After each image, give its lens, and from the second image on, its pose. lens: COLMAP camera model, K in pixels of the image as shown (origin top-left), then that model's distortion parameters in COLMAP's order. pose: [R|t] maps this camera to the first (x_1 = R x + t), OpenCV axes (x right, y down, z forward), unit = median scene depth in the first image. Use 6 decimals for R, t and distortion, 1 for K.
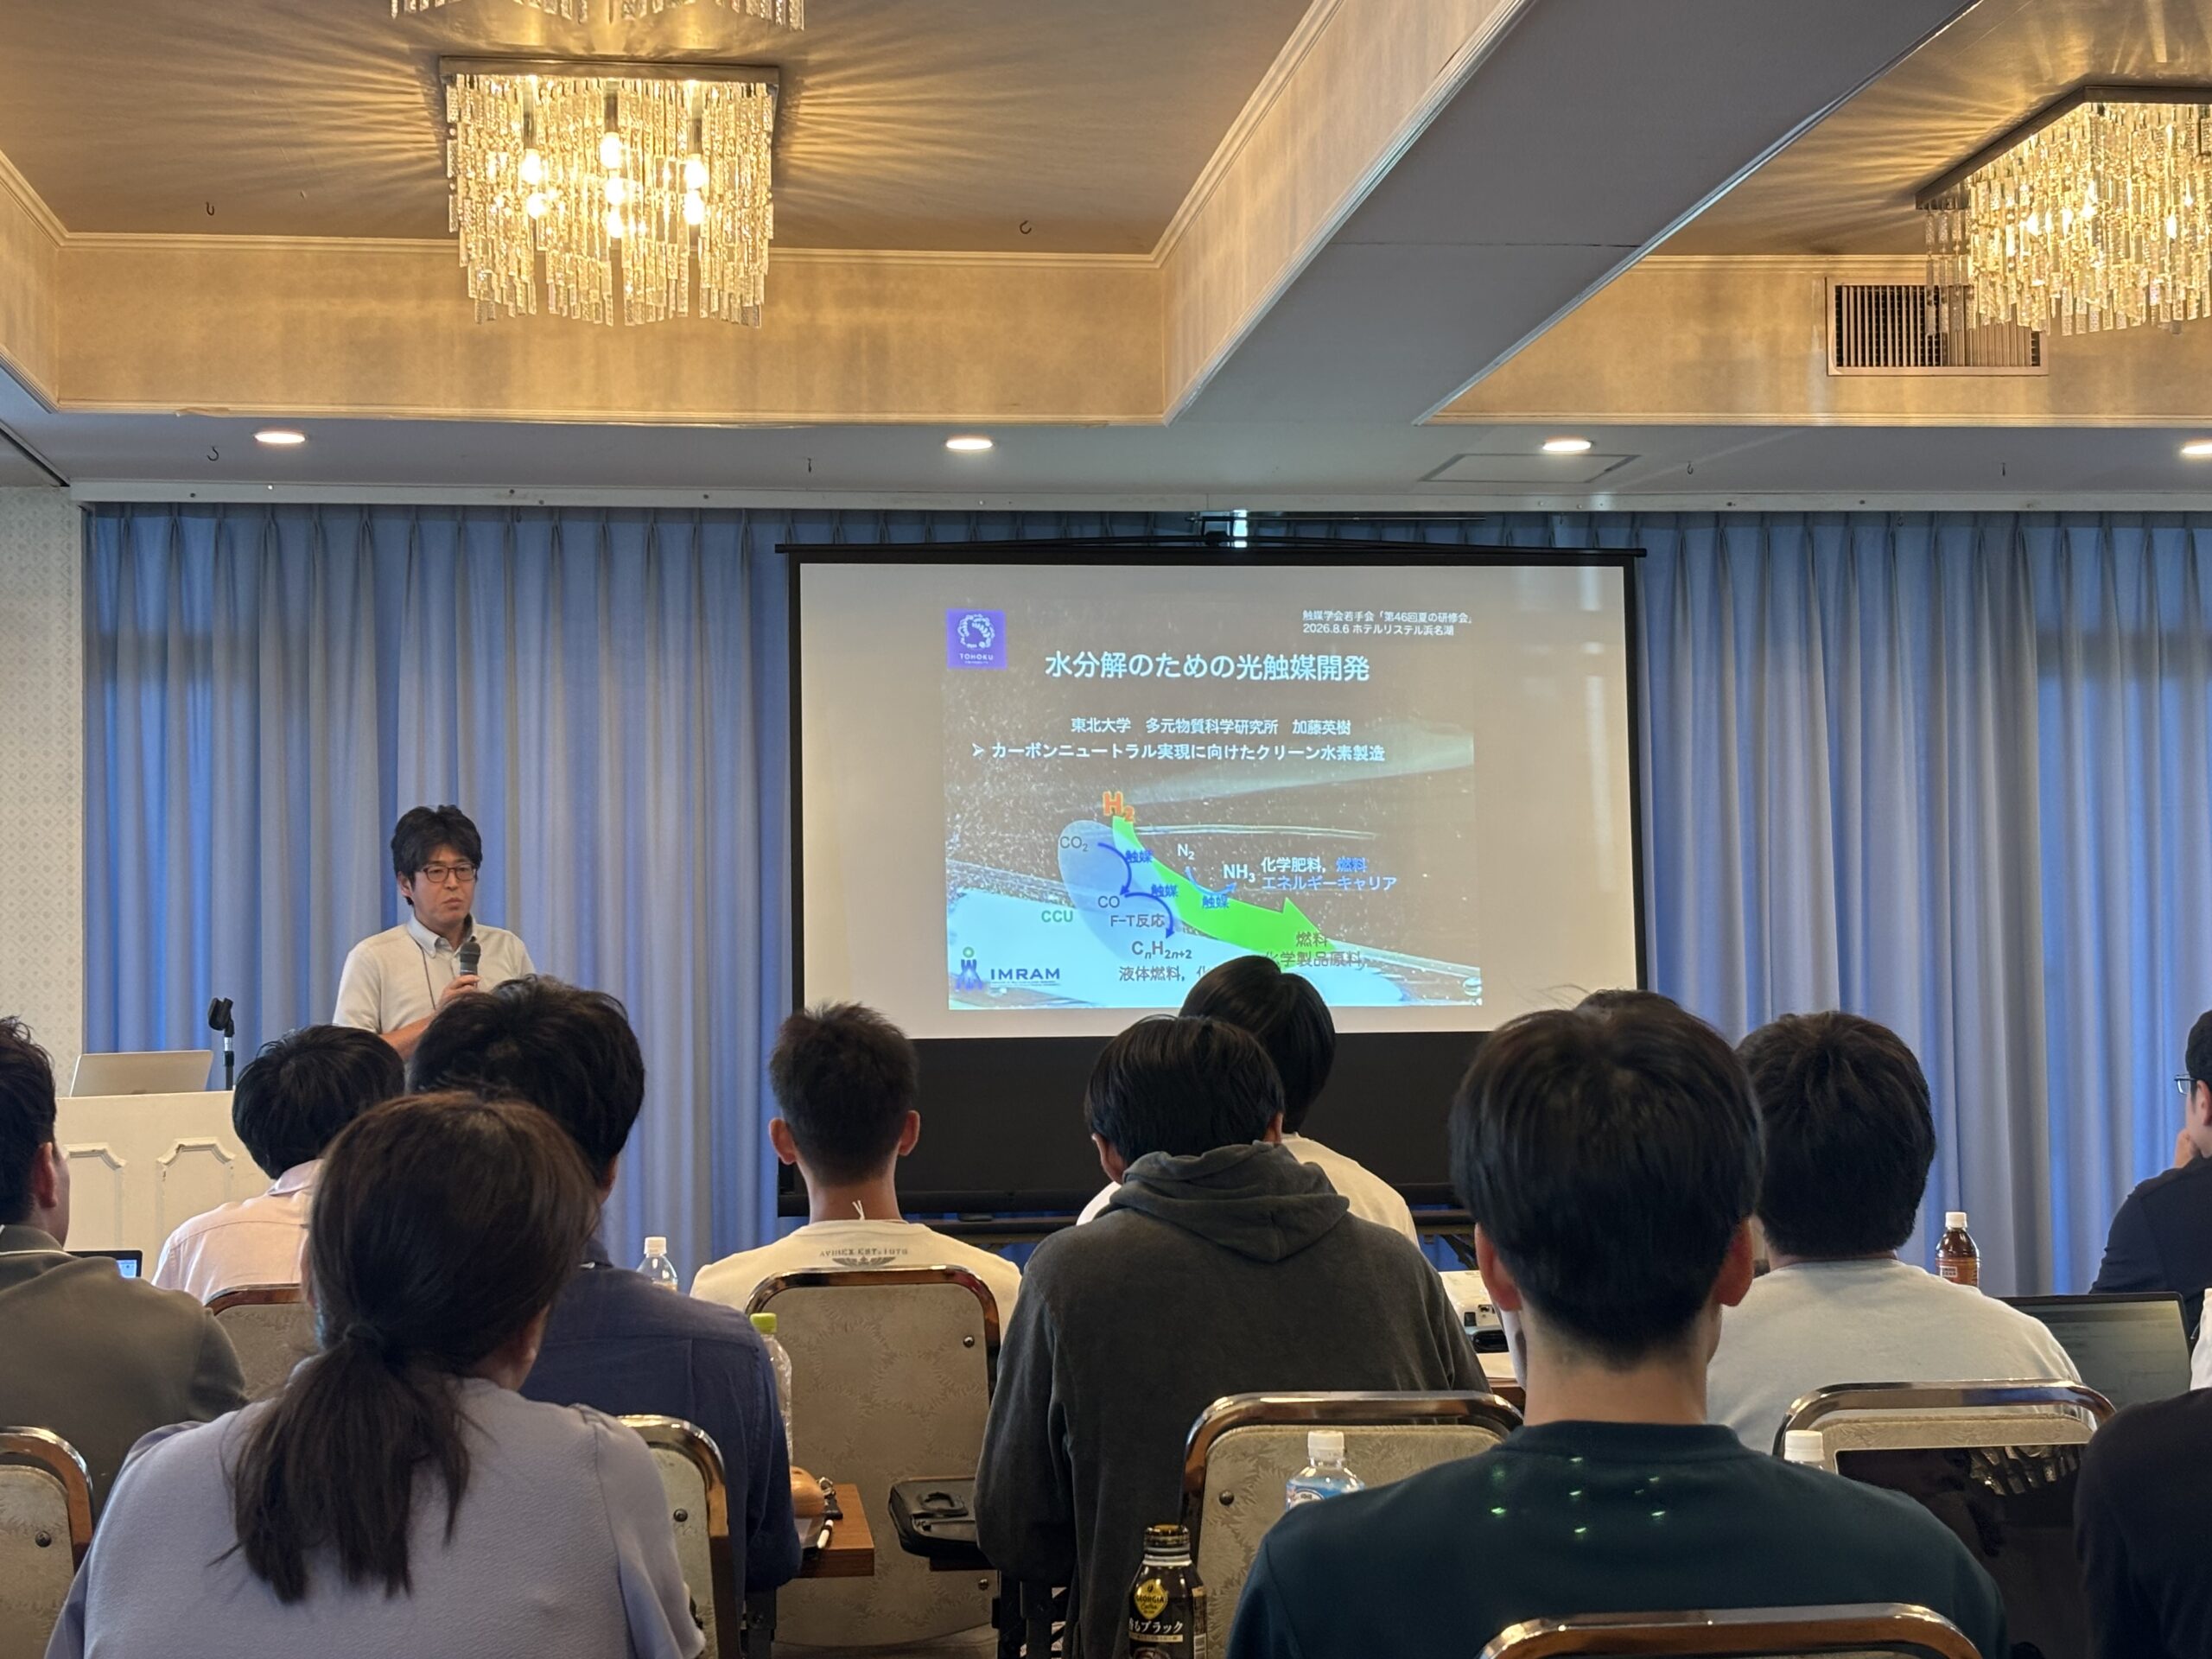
lens RADIAL K [[3357.5, 0, 1102.3], [0, 3357.5, 834.0], [0, 0, 1]] dist [0.143430, -0.110410]
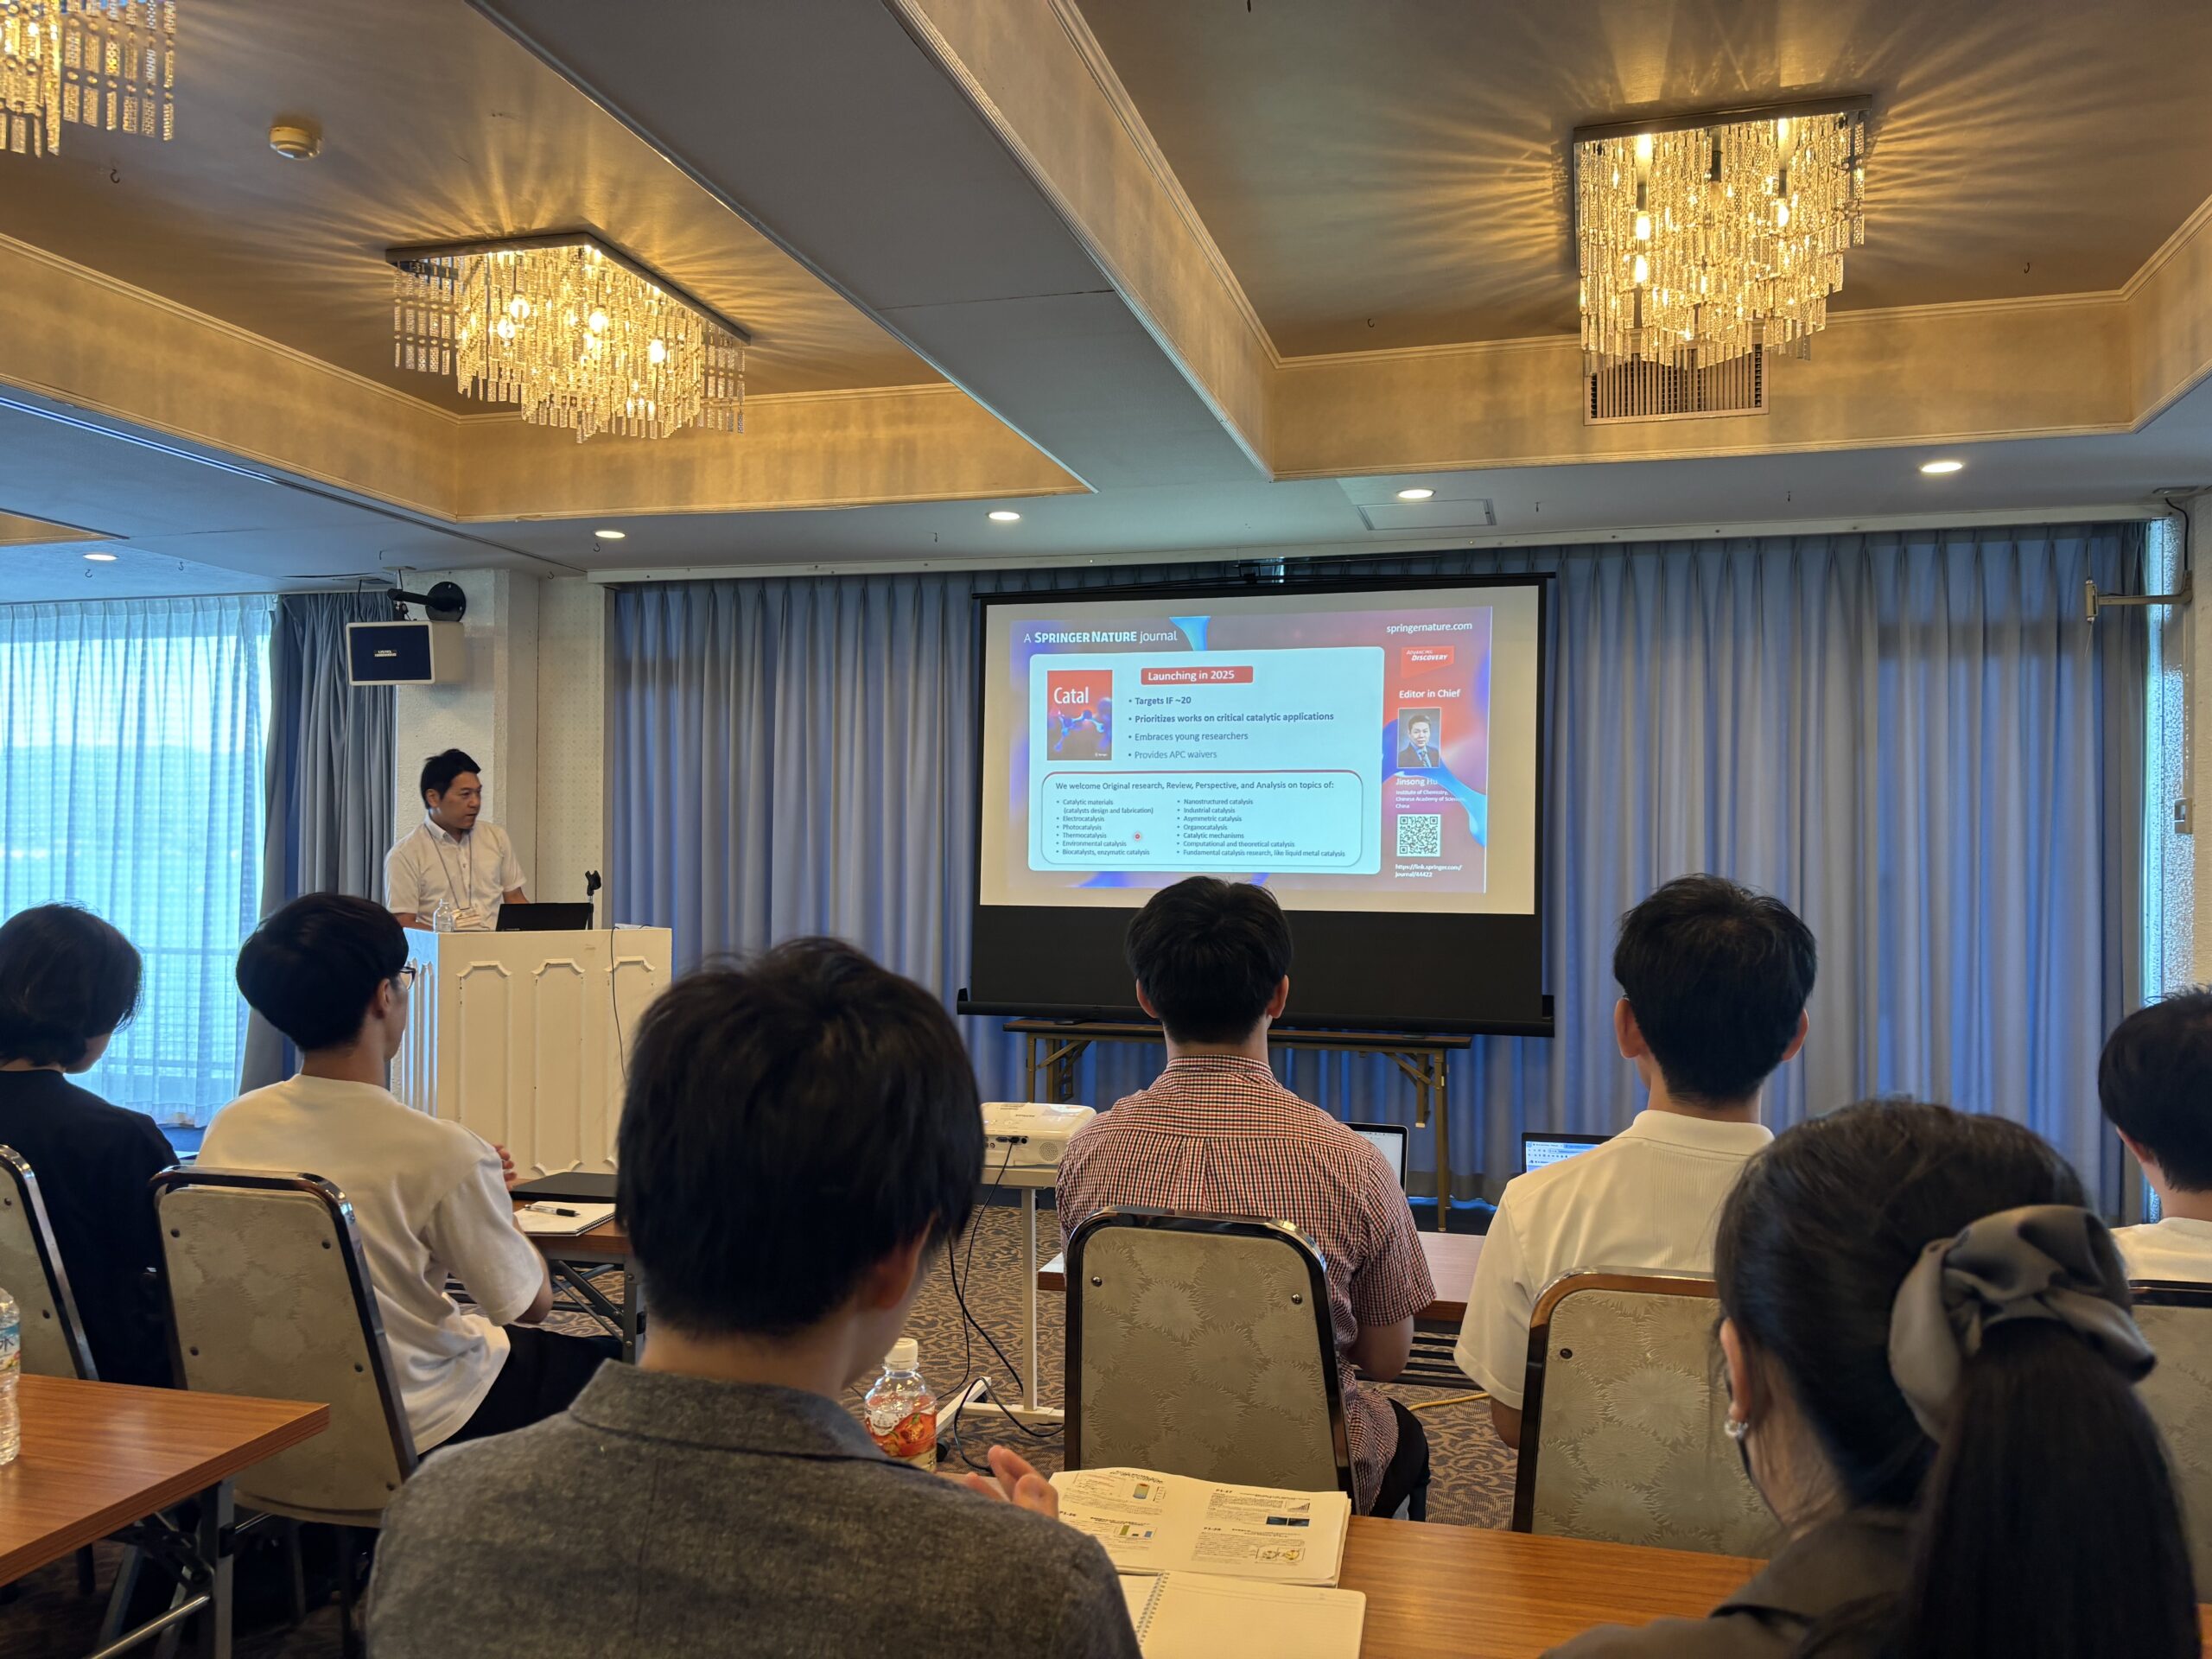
lens RADIAL K [[1669.4, 0, 1117.5], [0, 1669.4, 838.3], [0, 0, 1]] dist [0.044258, -0.059996]
pose [[0.926070, 0.015483, -0.377034, 0.294963], [-0.002689, 0.999403, 0.034436, 0.003038], [0.377342, -0.030876, 0.925559, 0.323703]]
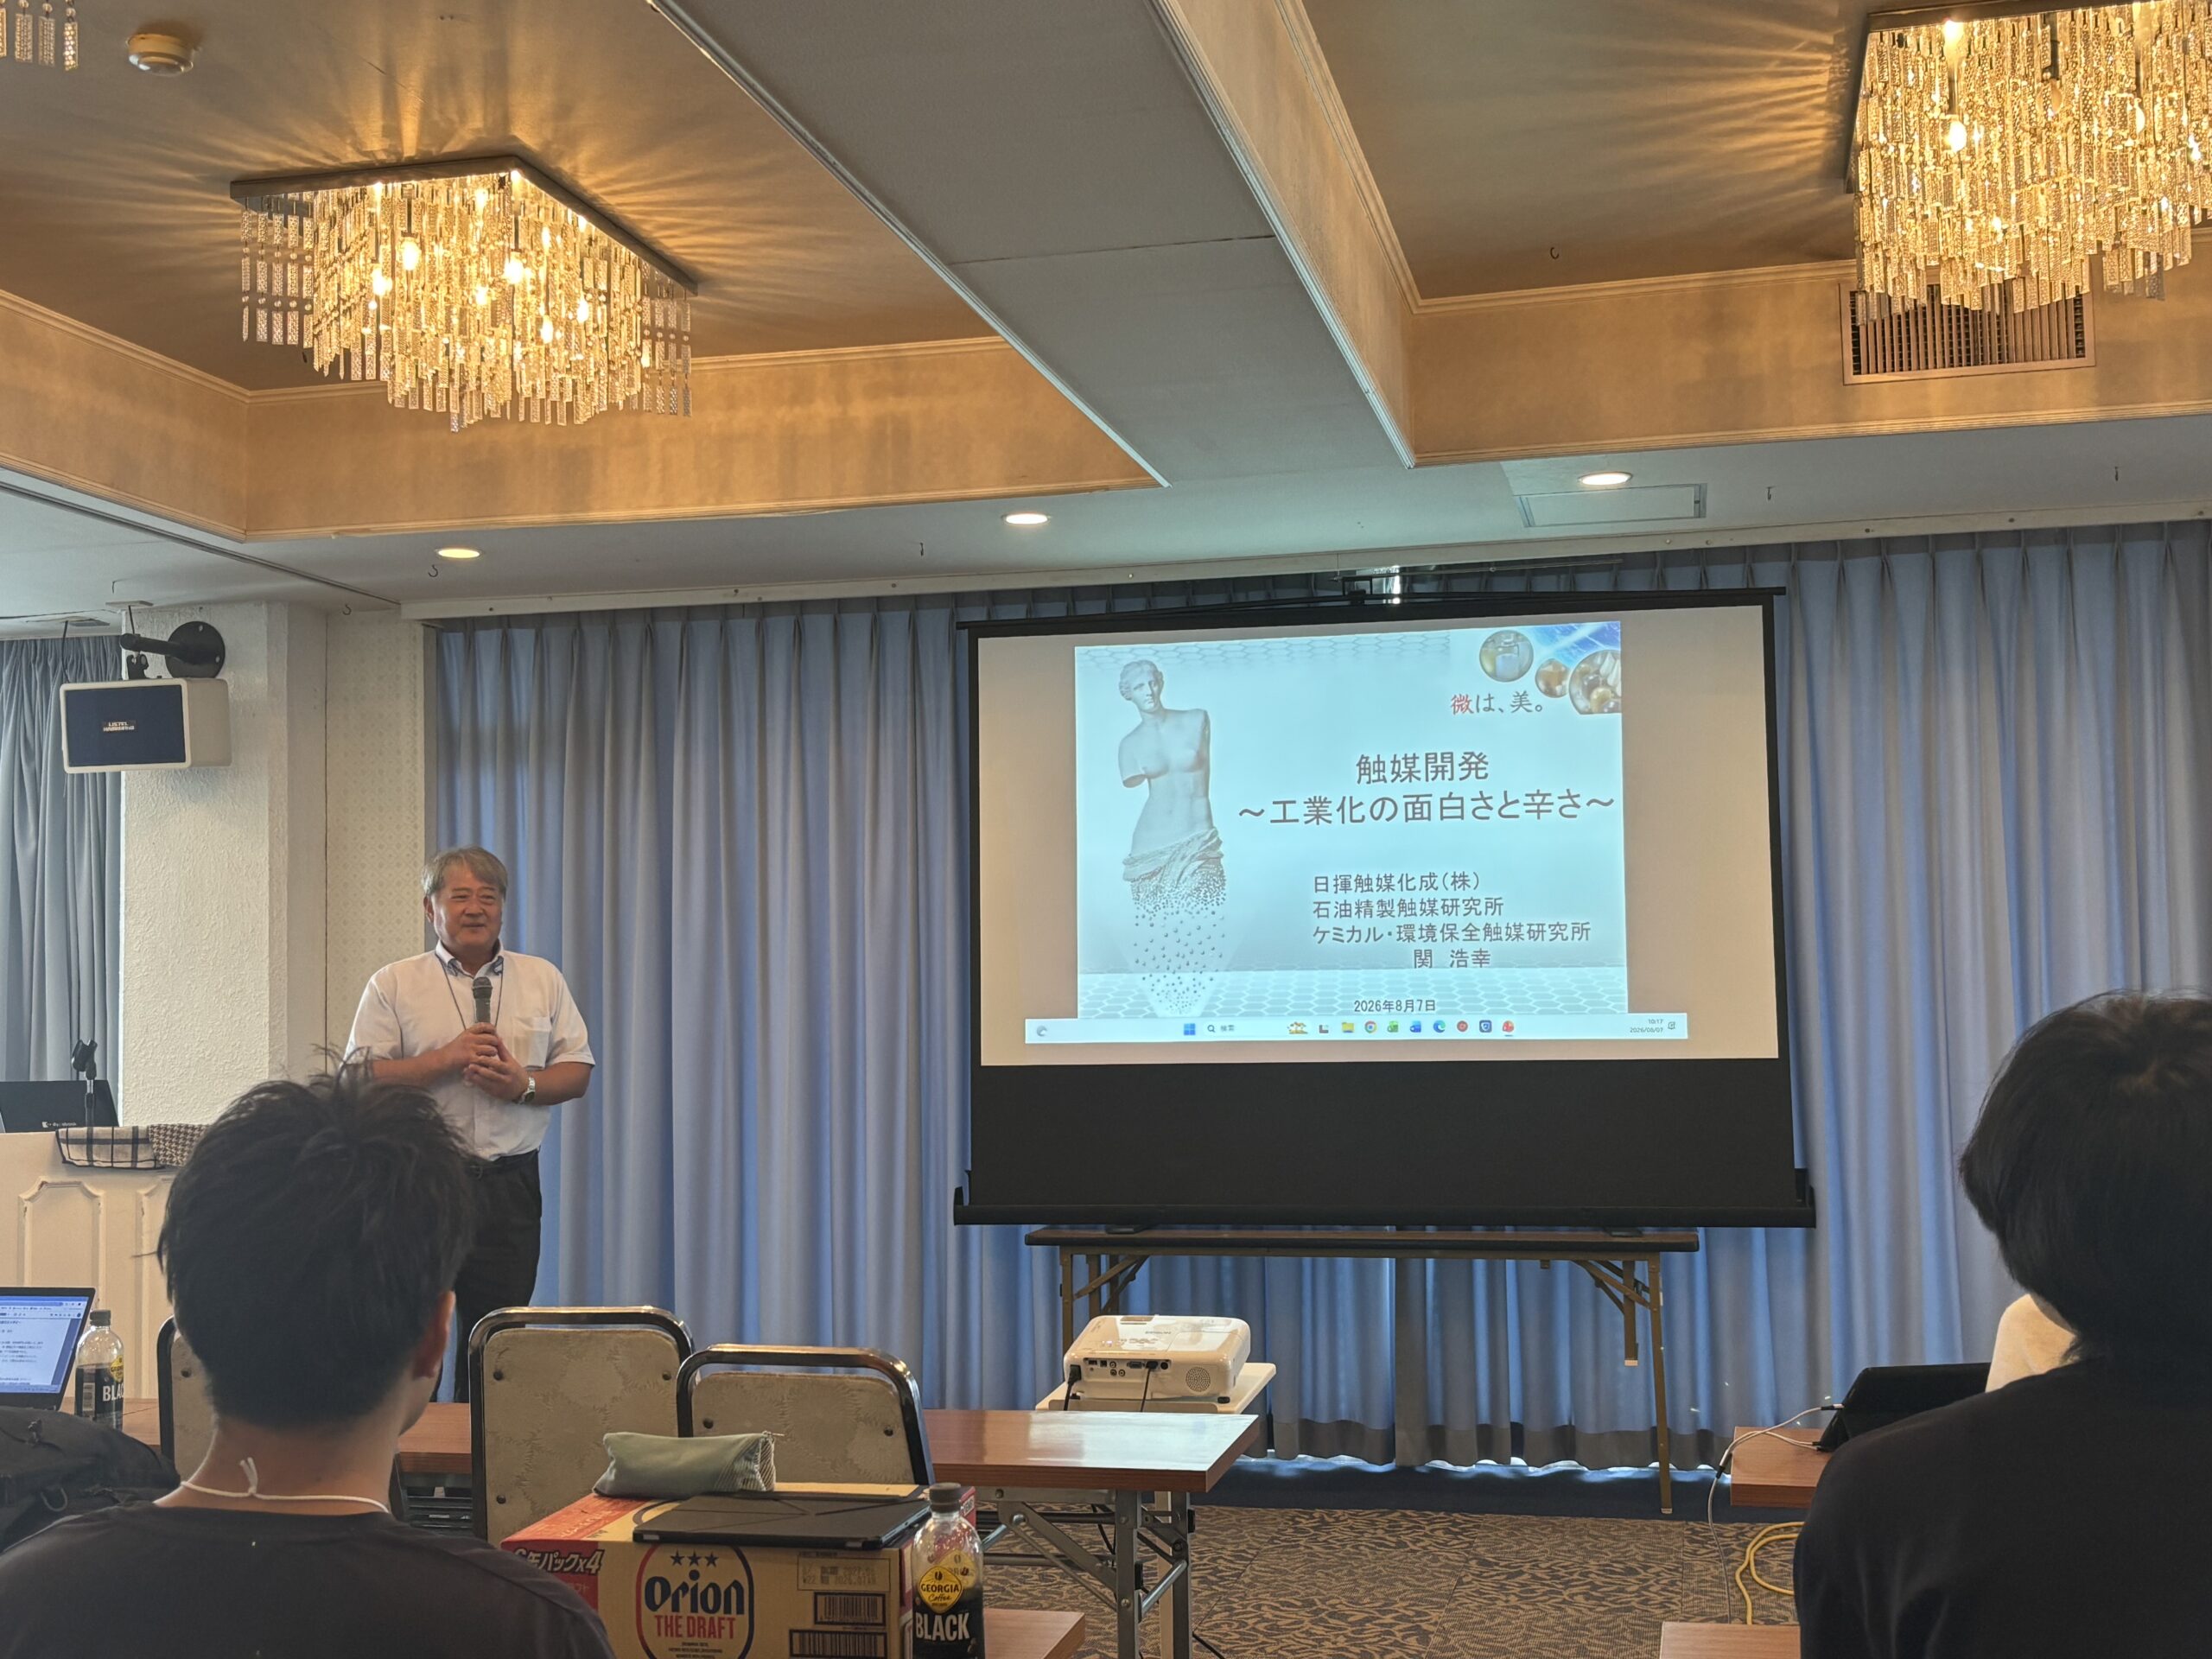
lens RADIAL K [[2504.2, 0, 1099.7], [0, 2504.2, 833.7], [0, 0, 1]] dist [0.134825, -0.379705]
pose [[0.938035, -0.026305, -0.345539, 0.261262], [0.020932, 0.999595, -0.019272, 0.001737], [0.345906, 0.010845, 0.938206, 0.253270]]
